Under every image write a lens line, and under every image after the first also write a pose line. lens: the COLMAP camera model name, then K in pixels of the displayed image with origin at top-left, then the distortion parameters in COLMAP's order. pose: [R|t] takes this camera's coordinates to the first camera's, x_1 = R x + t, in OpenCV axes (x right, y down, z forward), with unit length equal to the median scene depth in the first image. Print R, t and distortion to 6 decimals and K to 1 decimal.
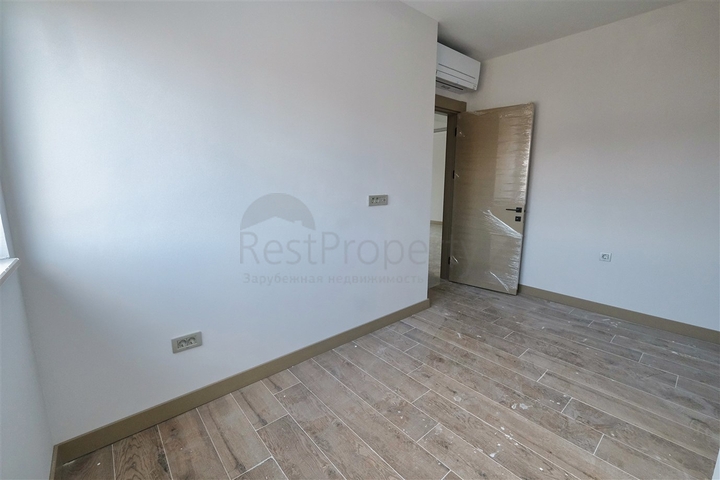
lens RADIAL K [[310.6, 0, 360.0], [0, 310.6, 240.0], [0, 0, 1]] dist [-0.002212, -0.000314]
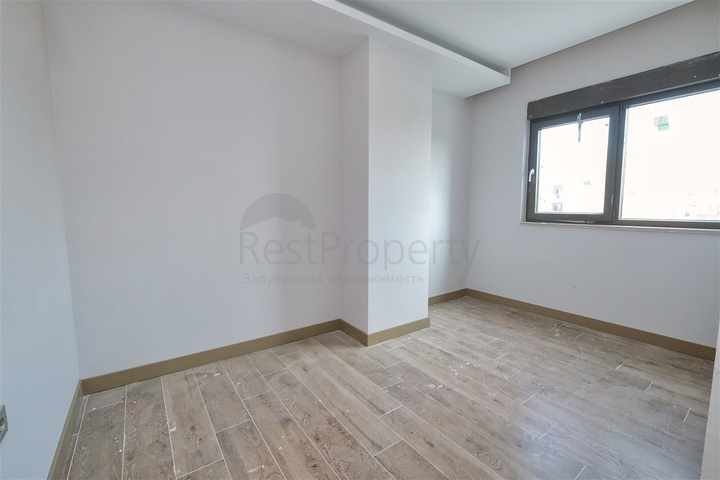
lens RADIAL K [[310.6, 0, 360.0], [0, 310.6, 240.0], [0, 0, 1]] dist [-0.002212, -0.000314]
pose [[-0.996736, -0.005732, 0.080531, 0.666438], [0.017736, 0.957563, 0.287679, -0.292065], [-0.078763, 0.288168, -0.954335, 1.855694]]
